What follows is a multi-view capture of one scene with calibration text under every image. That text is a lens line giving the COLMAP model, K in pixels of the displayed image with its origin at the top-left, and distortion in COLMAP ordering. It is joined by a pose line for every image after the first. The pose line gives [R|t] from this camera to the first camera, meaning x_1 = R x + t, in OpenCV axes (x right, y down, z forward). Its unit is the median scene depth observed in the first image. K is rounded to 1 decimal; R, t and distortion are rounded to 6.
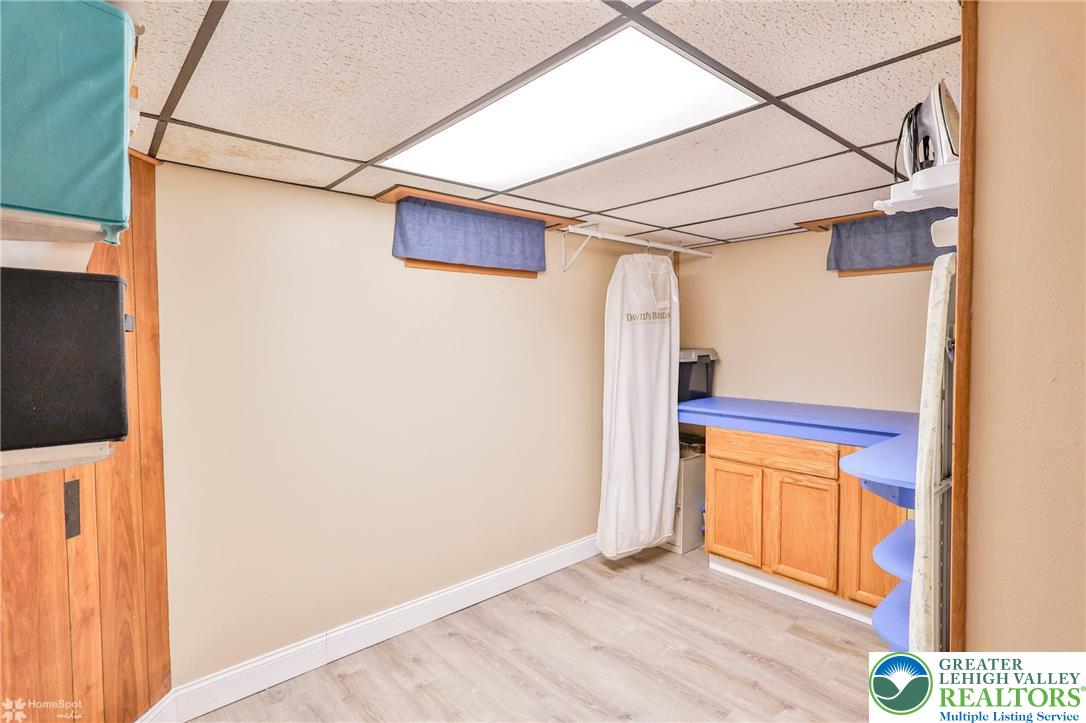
lens RADIAL K [[545.4, 0, 545.2], [0, 545.4, 355.4], [0, 0, 1]] dist [-0.000813, -0.000280]
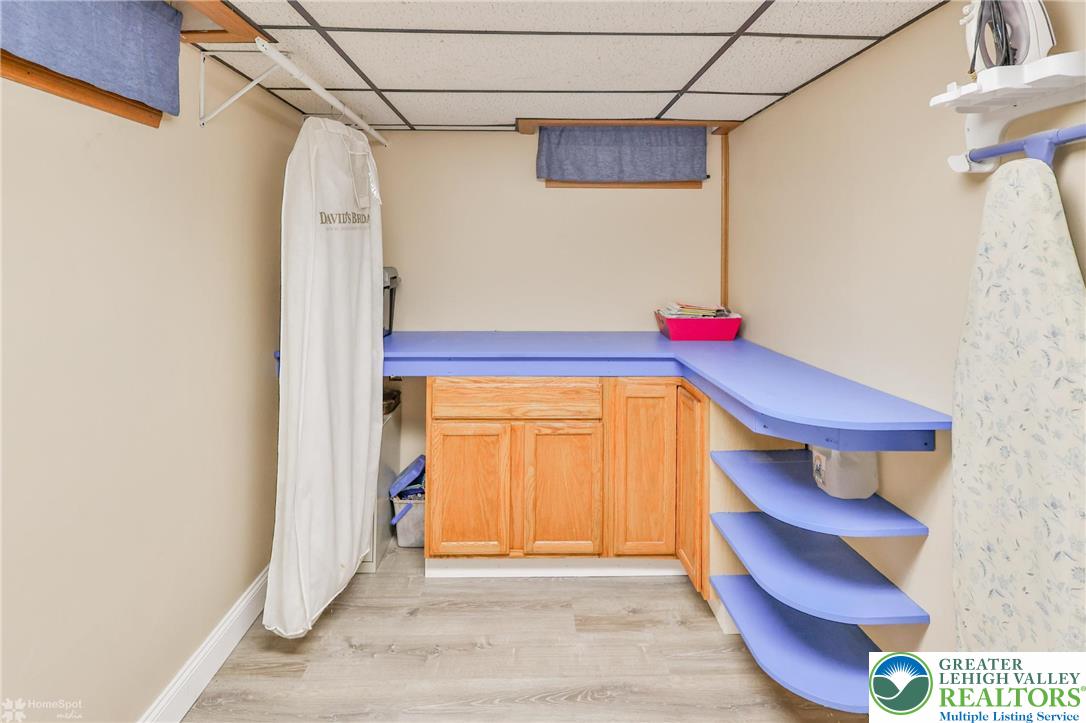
lens RADIAL K [[565.8, 0, 544.4], [0, 565.8, 246.7], [0, 0, 1]] dist [0.000051, -0.000137]
pose [[0.640813, 0.022751, 0.767360, -0.187778], [0.015654, 0.998966, -0.042690, -0.005758], [-0.767538, 0.039369, 0.639794, 0.431724]]
